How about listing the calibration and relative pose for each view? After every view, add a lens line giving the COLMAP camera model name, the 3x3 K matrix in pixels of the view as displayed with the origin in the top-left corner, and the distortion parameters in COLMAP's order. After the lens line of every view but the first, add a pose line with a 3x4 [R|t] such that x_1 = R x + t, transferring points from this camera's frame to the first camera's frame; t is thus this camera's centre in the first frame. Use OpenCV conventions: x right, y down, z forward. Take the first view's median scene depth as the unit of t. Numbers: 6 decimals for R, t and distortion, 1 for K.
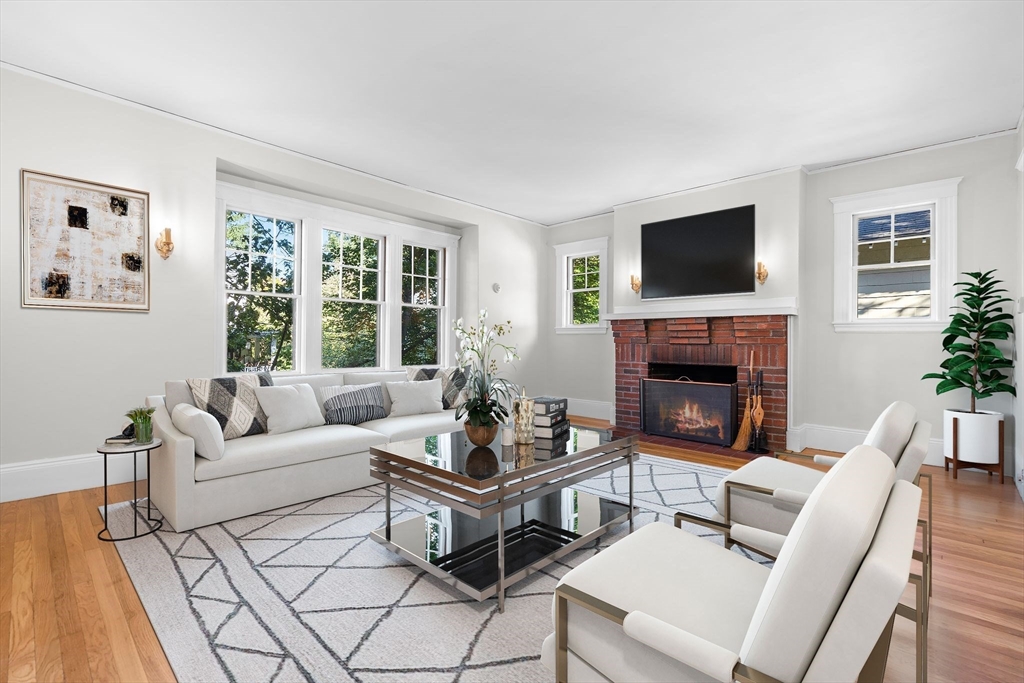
lens RADIAL K [[468.6, 0, 511.7], [0, 468.6, 342.4], [0, 0, 1]] dist [-0.001898, 0.000389]
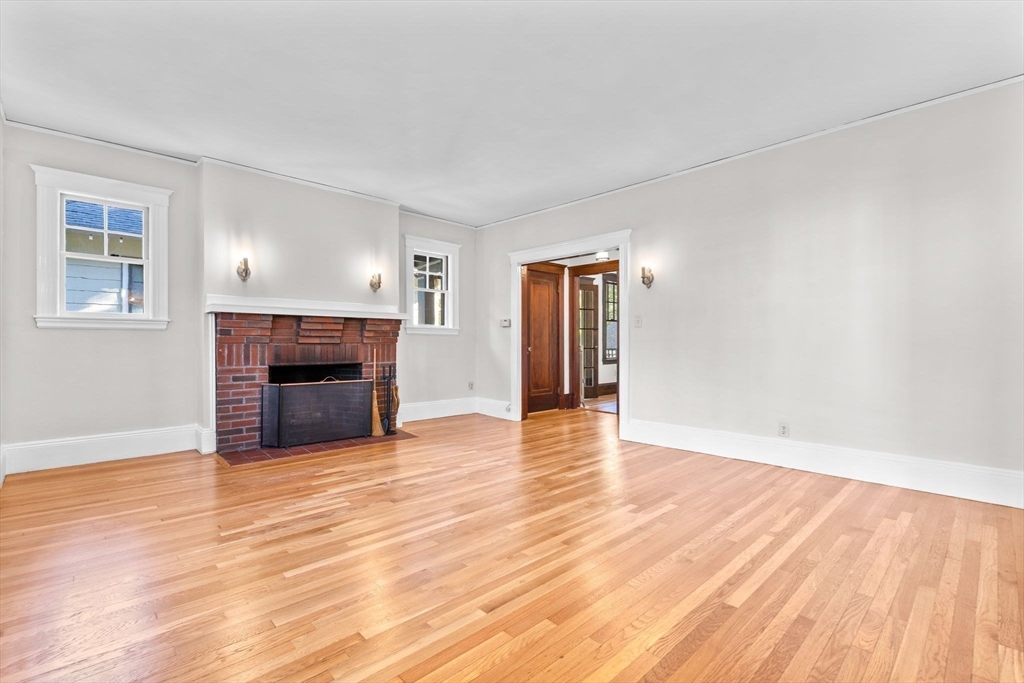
lens RADIAL K [[468.6, 0, 512.6], [0, 468.6, 339.8], [0, 0, 1]] dist [-0.001898, 0.000389]
pose [[0.053896, -0.002829, 0.998543, -0.580784], [-0.004094, 0.999987, 0.003054, -0.009093], [-0.998538, -0.004253, 0.053884, 0.557229]]
